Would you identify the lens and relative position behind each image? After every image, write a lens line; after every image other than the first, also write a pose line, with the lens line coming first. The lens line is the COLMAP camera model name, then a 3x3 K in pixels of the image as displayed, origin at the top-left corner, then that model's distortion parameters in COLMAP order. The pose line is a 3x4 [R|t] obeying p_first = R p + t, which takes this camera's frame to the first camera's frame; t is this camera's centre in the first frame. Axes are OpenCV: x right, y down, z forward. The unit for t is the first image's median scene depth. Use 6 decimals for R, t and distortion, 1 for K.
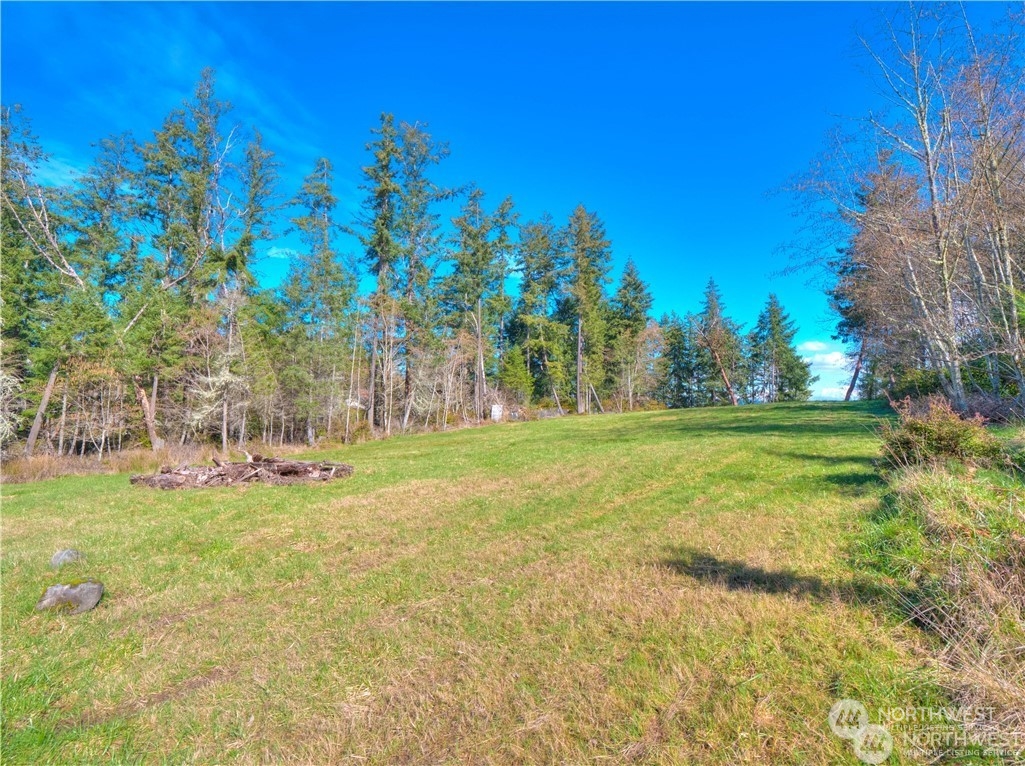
lens RADIAL K [[513.0, 0, 510.2], [0, 513.0, 367.2], [0, 0, 1]] dist [0.000058, -0.013535]
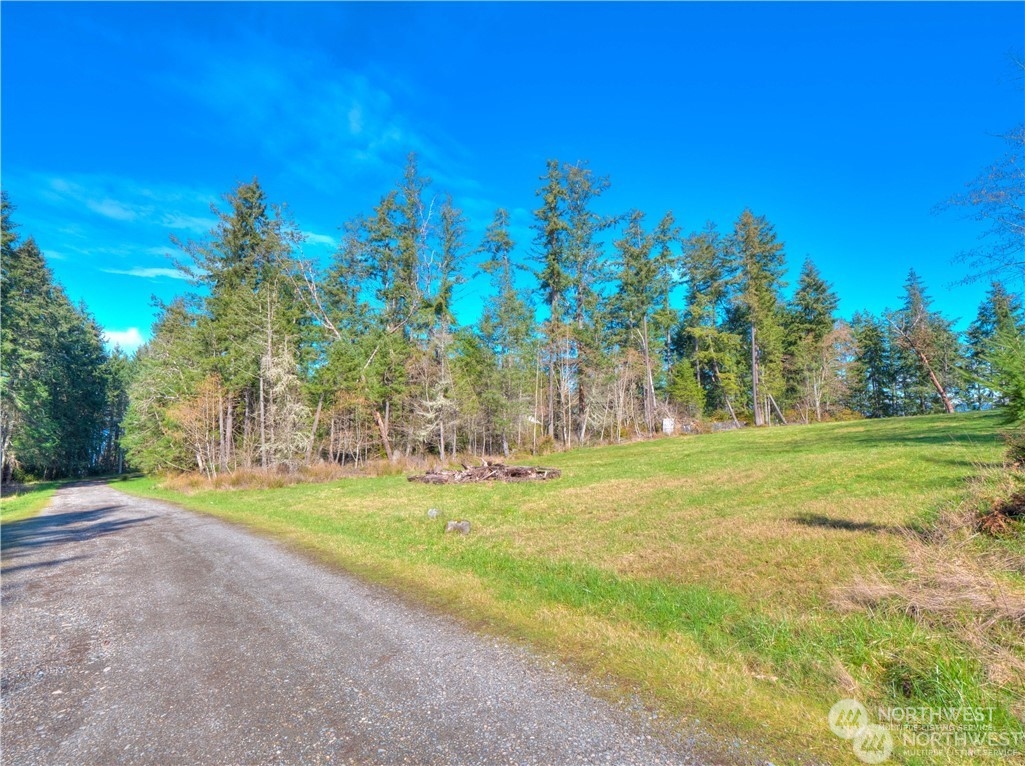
lens RADIAL K [[513.0, 0, 510.2], [0, 513.0, 367.2], [0, 0, 1]] dist [0.000058, -0.013535]
pose [[0.949228, -0.050884, -0.310447, -0.002000], [0.042590, 0.998533, -0.033442, -0.007217], [0.311693, 0.018522, 0.950002, -0.066810]]
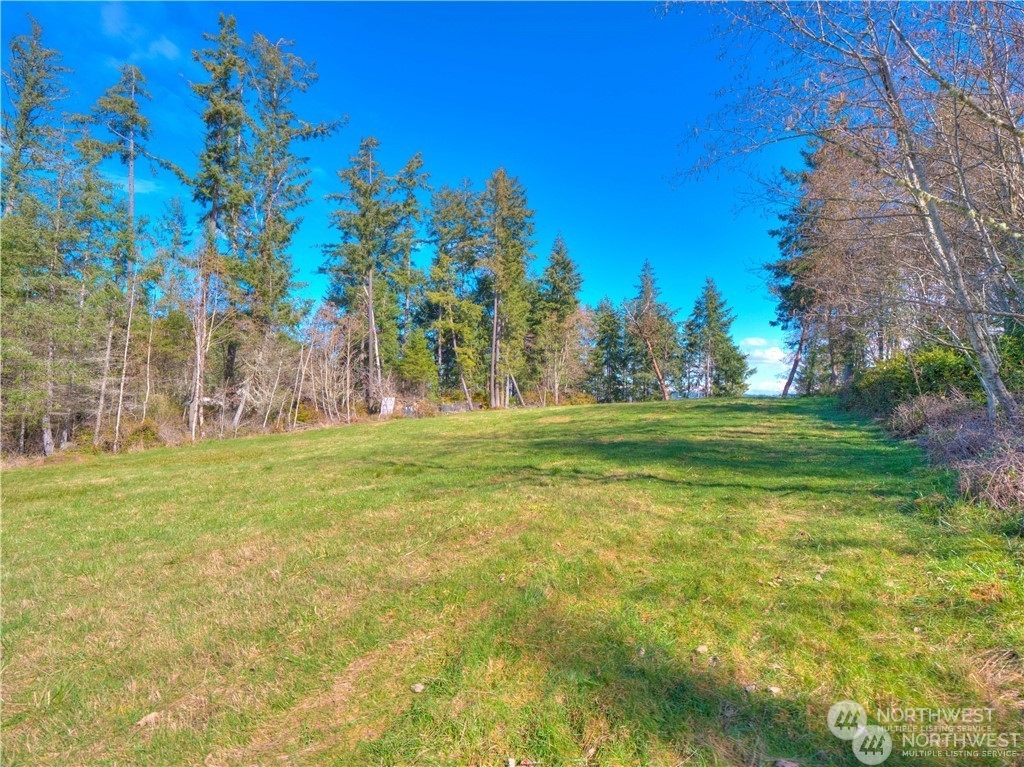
lens RADIAL K [[518.0, 0, 515.6], [0, 518.0, 363.9], [0, 0, 1]] dist [-0.000462, -0.000385]
pose [[0.994312, 0.014621, 0.105494, 0.088566], [-0.015931, 0.999806, 0.011587, 0.006247], [-0.105304, -0.013202, 0.994352, 0.142080]]
